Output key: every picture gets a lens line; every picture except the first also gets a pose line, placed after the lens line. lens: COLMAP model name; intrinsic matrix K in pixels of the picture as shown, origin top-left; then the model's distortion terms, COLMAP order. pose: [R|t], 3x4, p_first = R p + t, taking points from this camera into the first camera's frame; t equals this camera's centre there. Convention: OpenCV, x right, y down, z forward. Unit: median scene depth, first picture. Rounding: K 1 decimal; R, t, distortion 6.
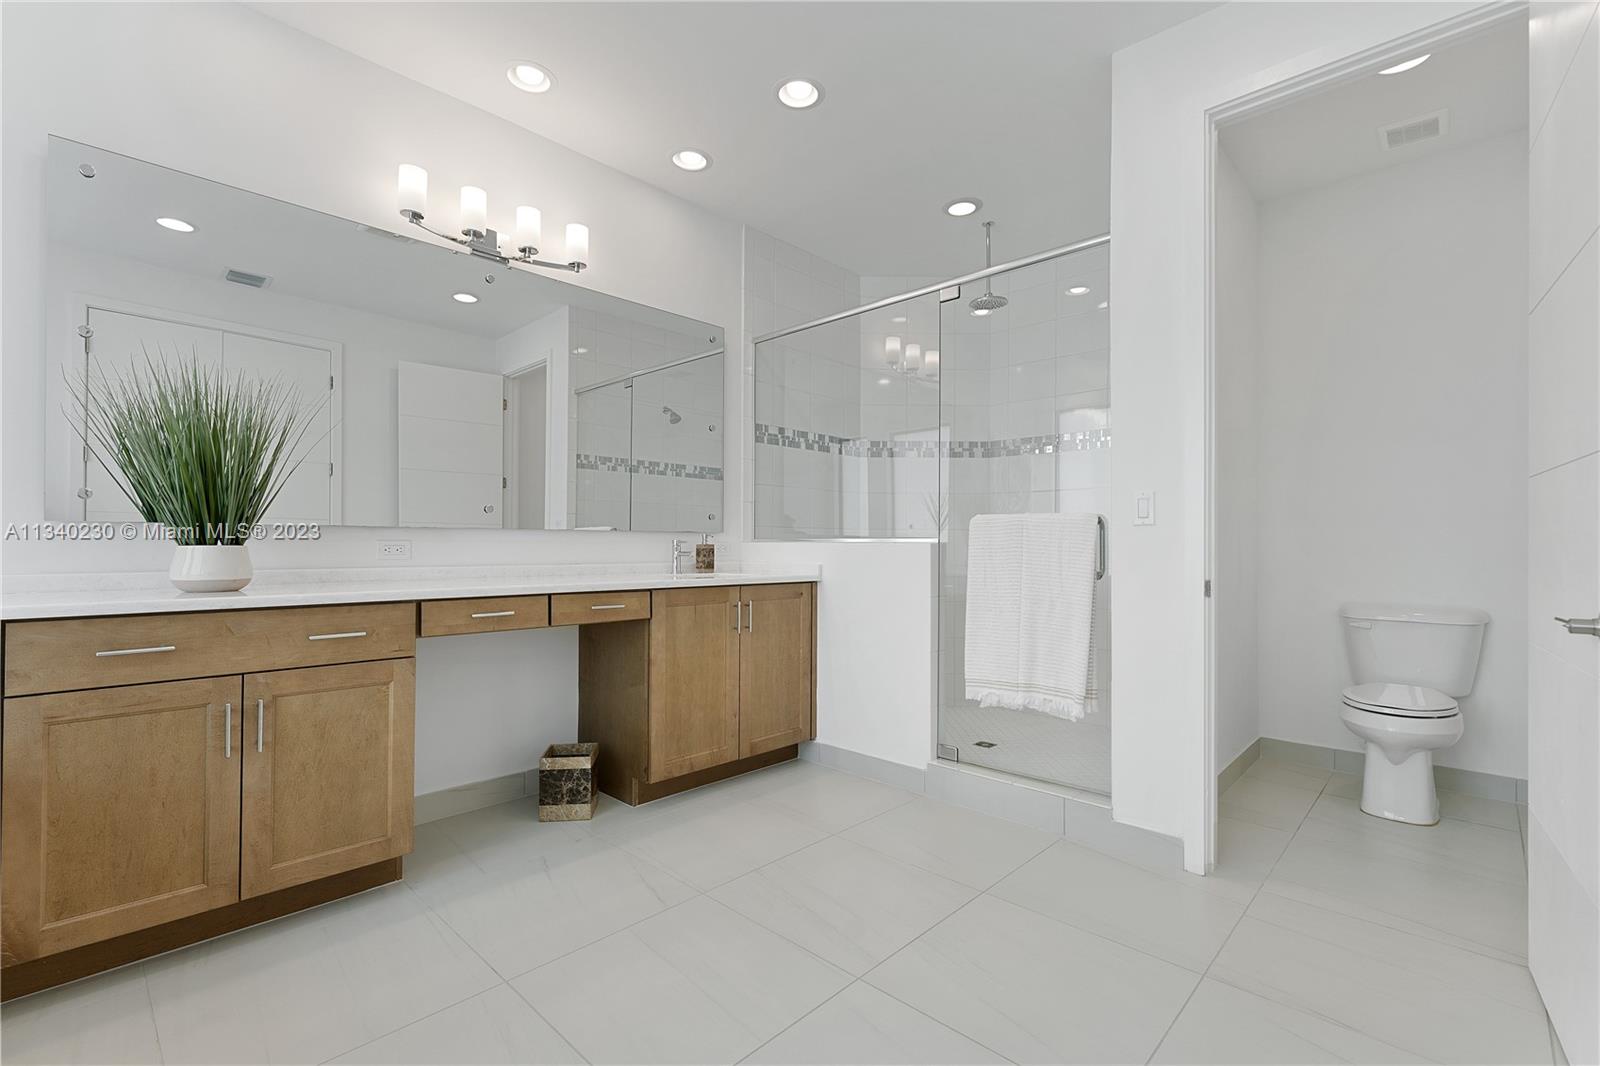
lens RADIAL K [[713.2, 0, 794.0], [0, 713.2, 532.6], [0, 0, 1]] dist [0.006453, -0.003499]
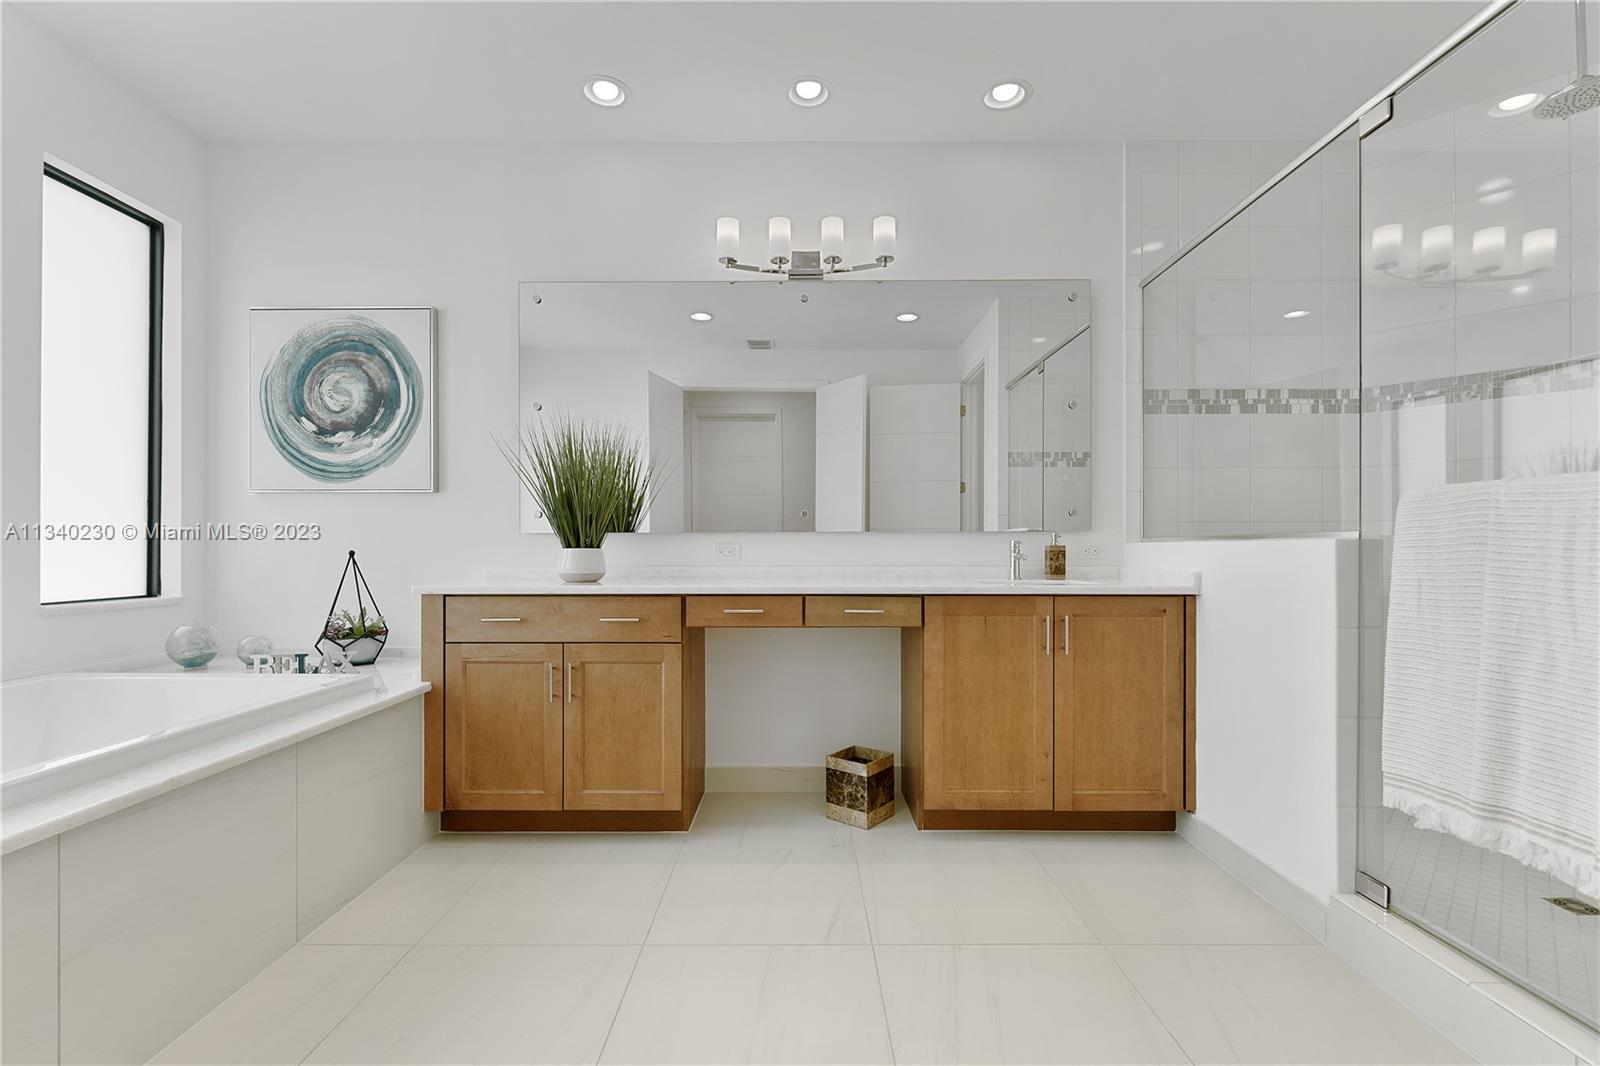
lens RADIAL K [[713.2, 0, 793.1], [0, 713.2, 544.6], [0, 0, 1]] dist [0.006453, -0.003499]
pose [[0.692258, -0.009626, -0.721586, 0.337988], [0.016129, 0.999868, 0.002135, 0.010958], [0.721470, -0.013116, 0.692322, 0.255809]]
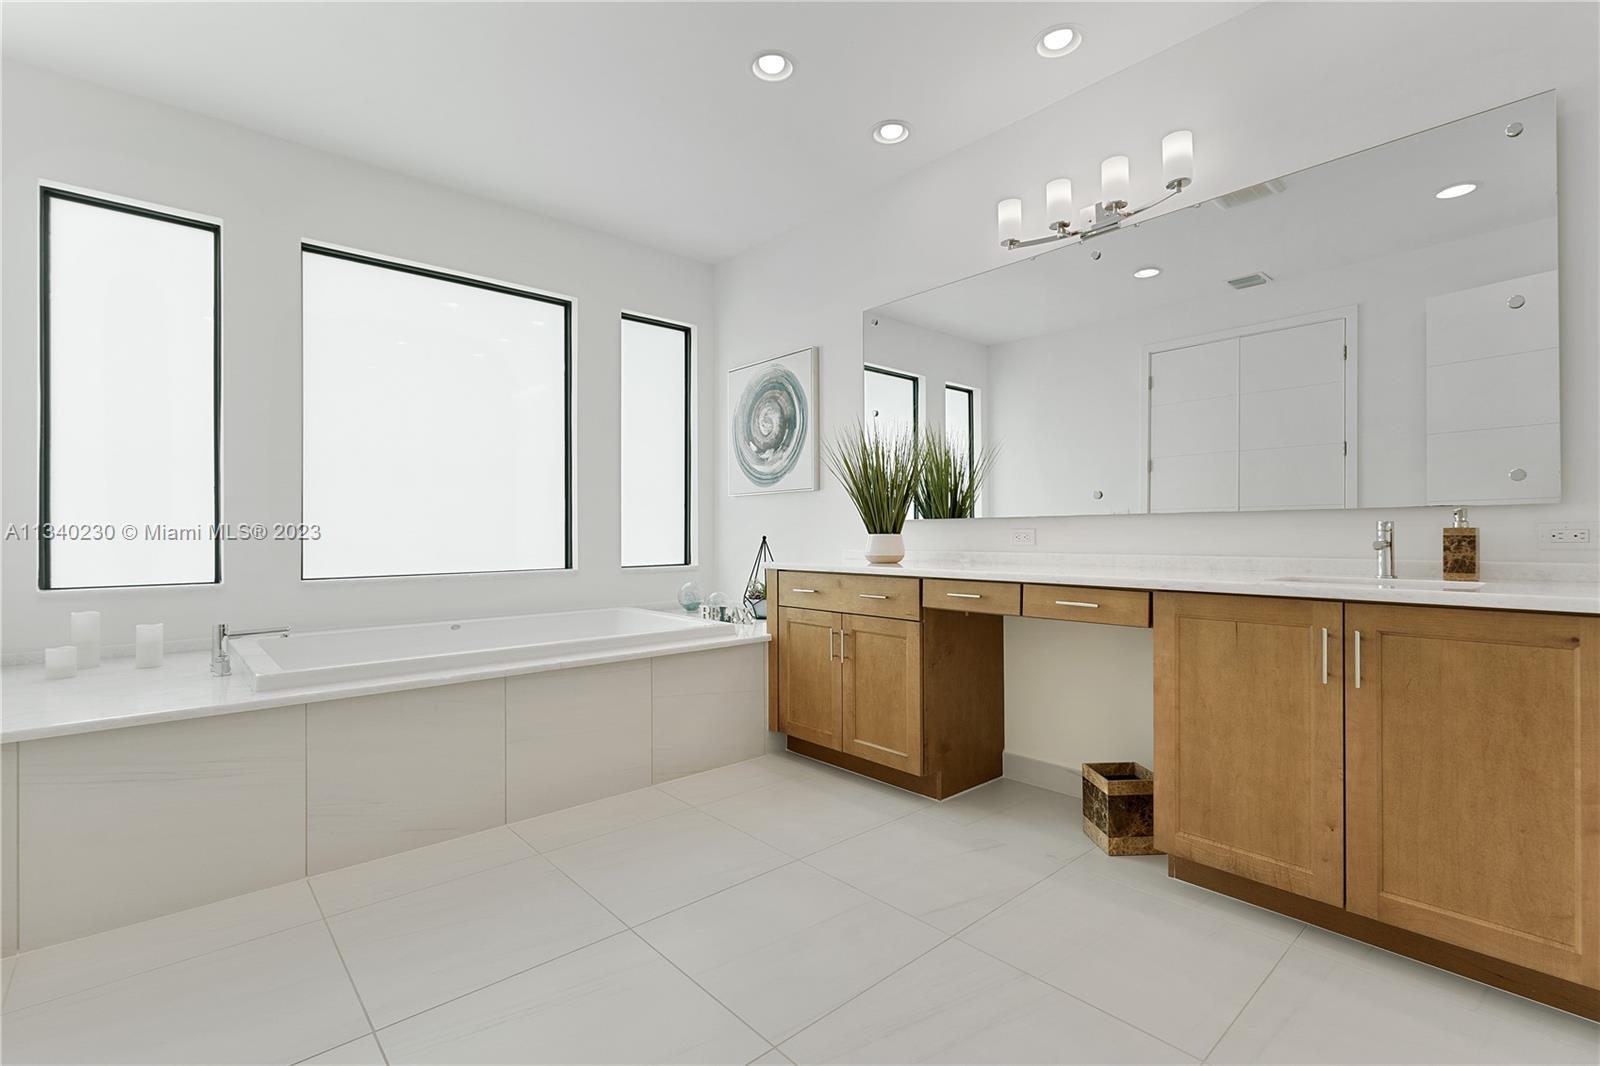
lens RADIAL K [[713.2, 0, 802.3], [0, 713.2, 524.7], [0, 0, 1]] dist [0.006453, -0.003499]
pose [[-0.062211, -0.014291, -0.997961, 0.573610], [0.023276, 0.999605, -0.015766, 0.013852], [0.997792, -0.024210, -0.061854, 0.680048]]
